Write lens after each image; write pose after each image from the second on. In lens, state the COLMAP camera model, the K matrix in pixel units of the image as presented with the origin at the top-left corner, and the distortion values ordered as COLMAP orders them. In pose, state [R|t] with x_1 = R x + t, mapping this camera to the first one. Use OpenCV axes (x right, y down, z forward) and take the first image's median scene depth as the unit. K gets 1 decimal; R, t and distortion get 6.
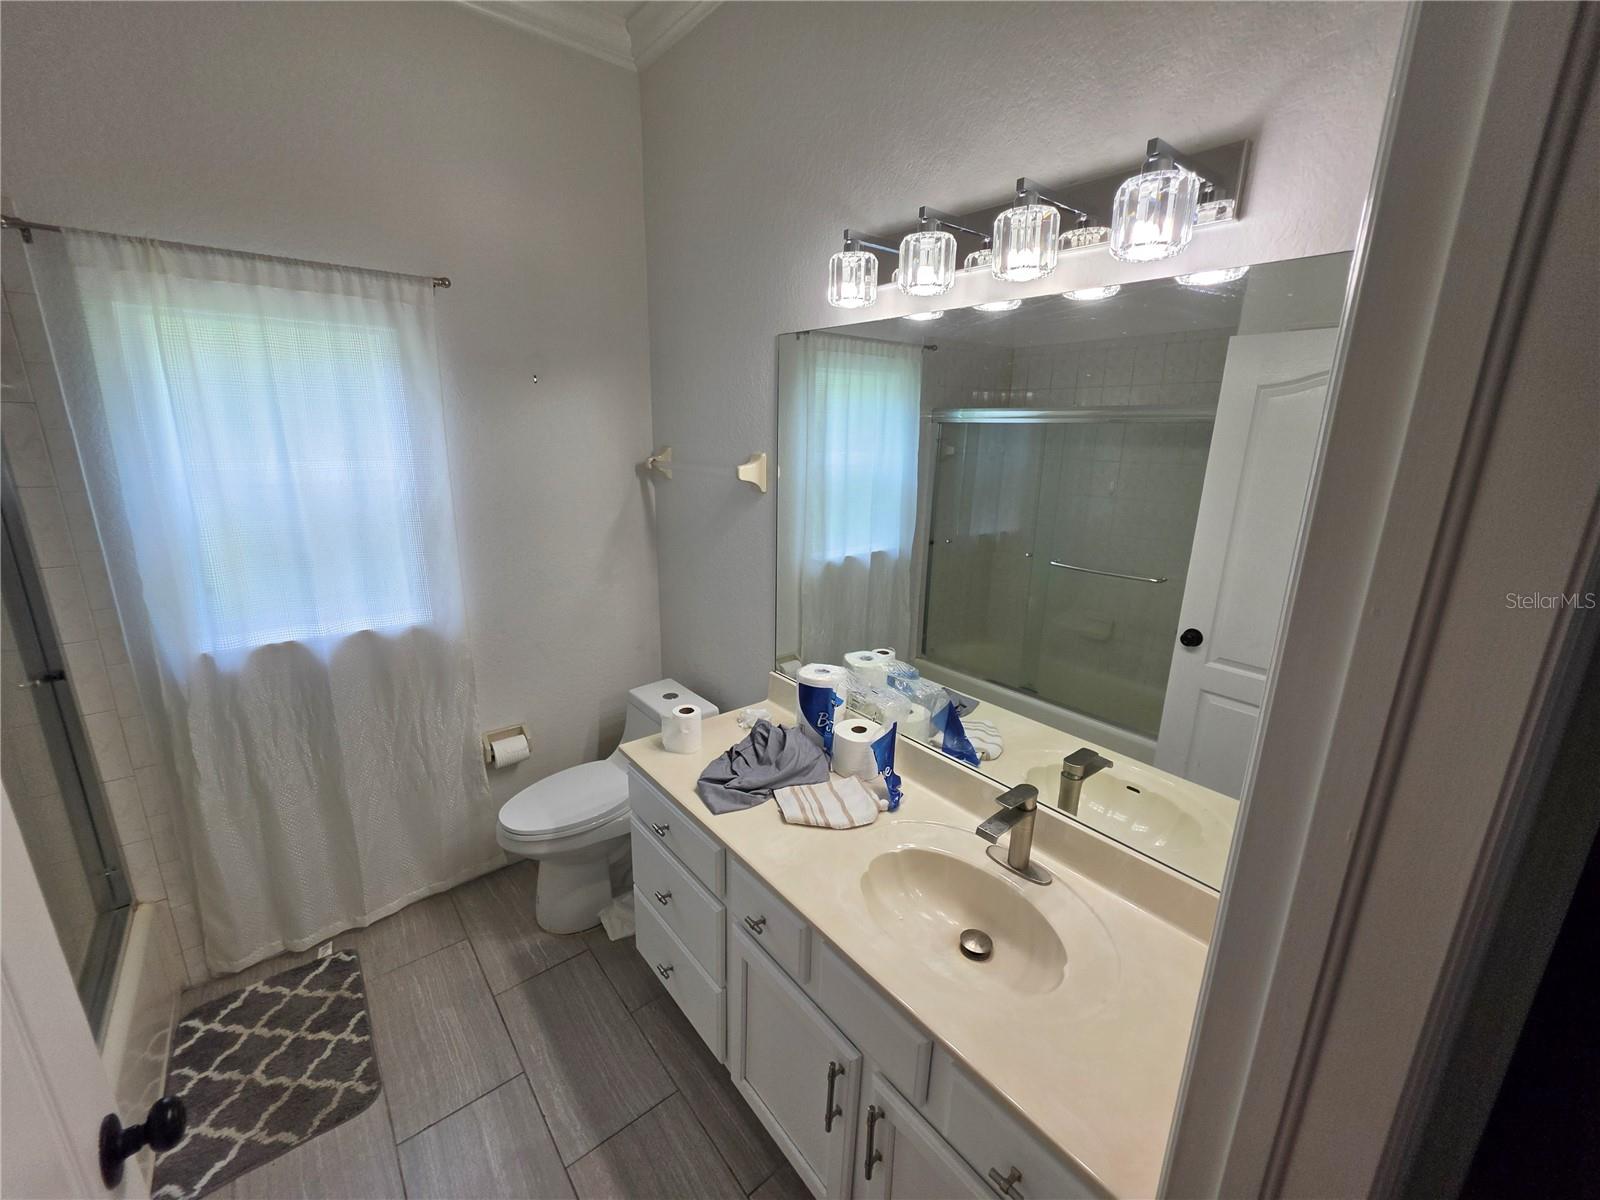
lens RADIAL K [[642.8, 0, 796.9], [0, 642.8, 594.8], [0, 0, 1]] dist [-0.006876, 0.001017]
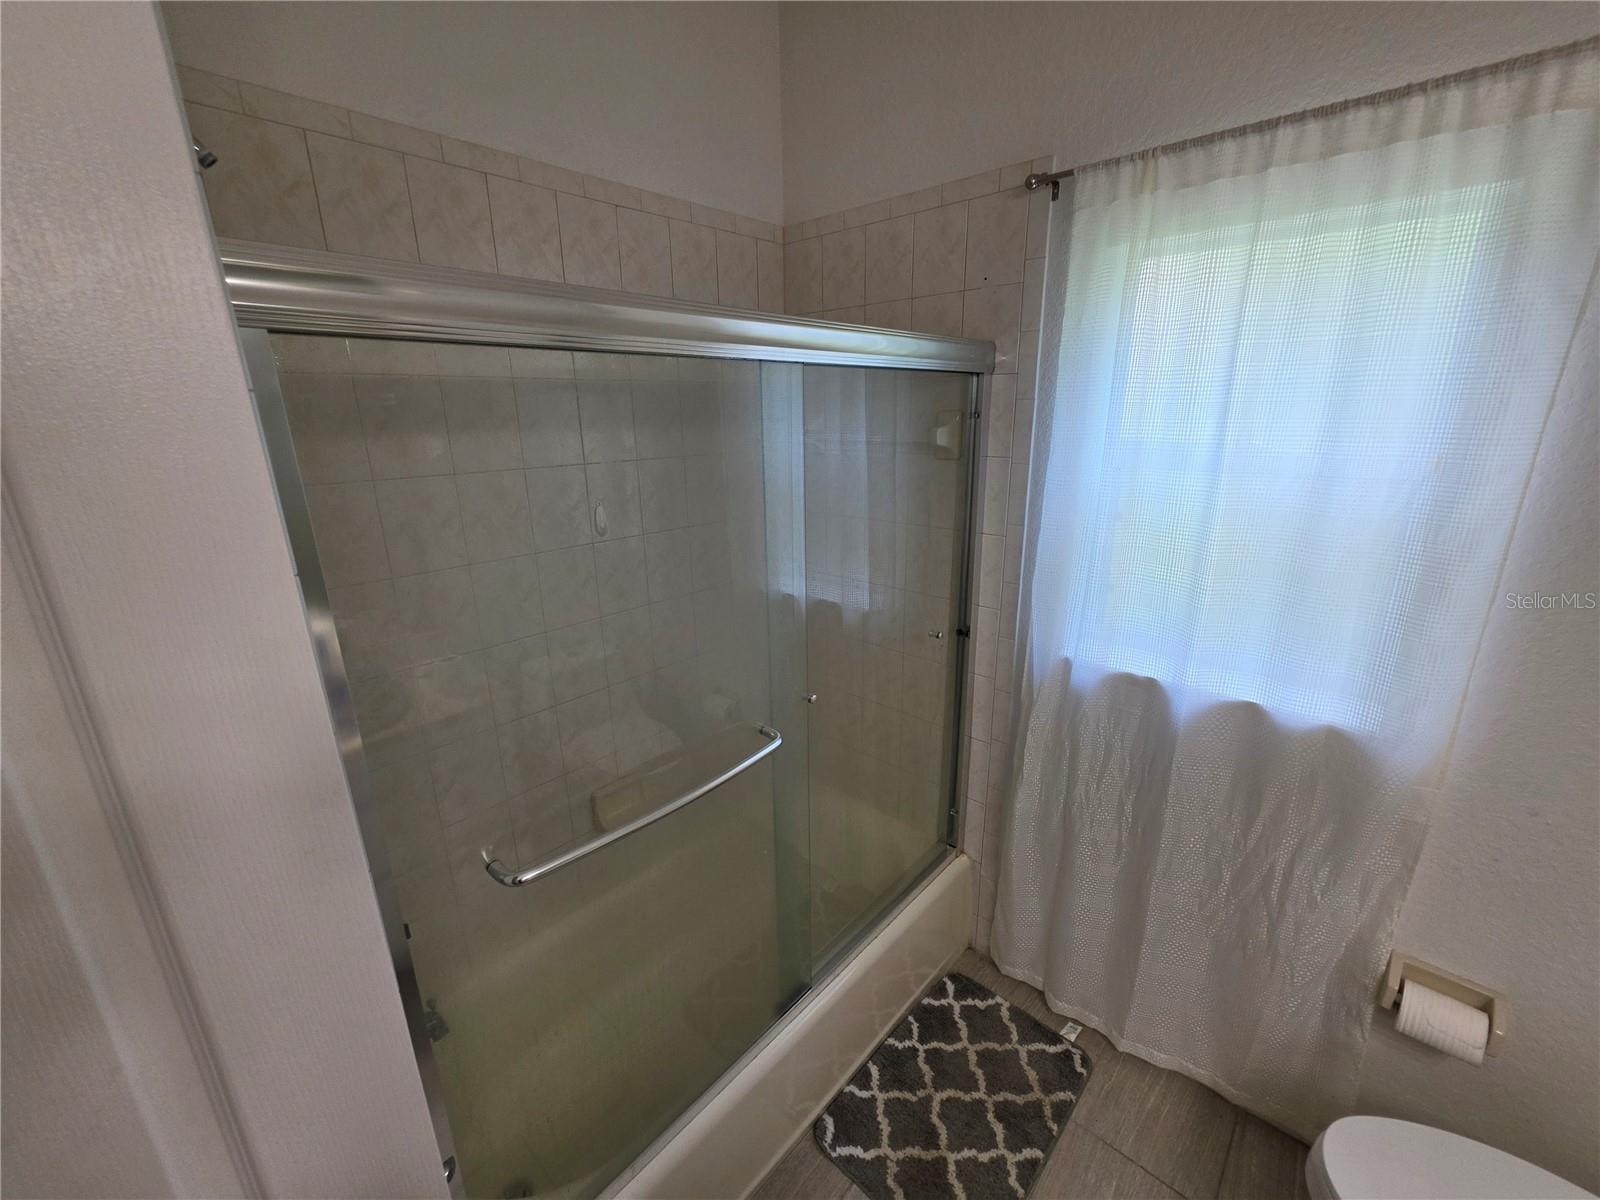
lens RADIAL K [[642.8, 0, 799.6], [0, 642.8, 598.9], [0, 0, 1]] dist [-0.006876, 0.001017]
pose [[0.146294, 0.254976, -0.955817, -0.147084], [-0.235756, 0.947359, 0.216636, -0.079535], [0.960738, 0.193647, 0.198705, 0.416589]]
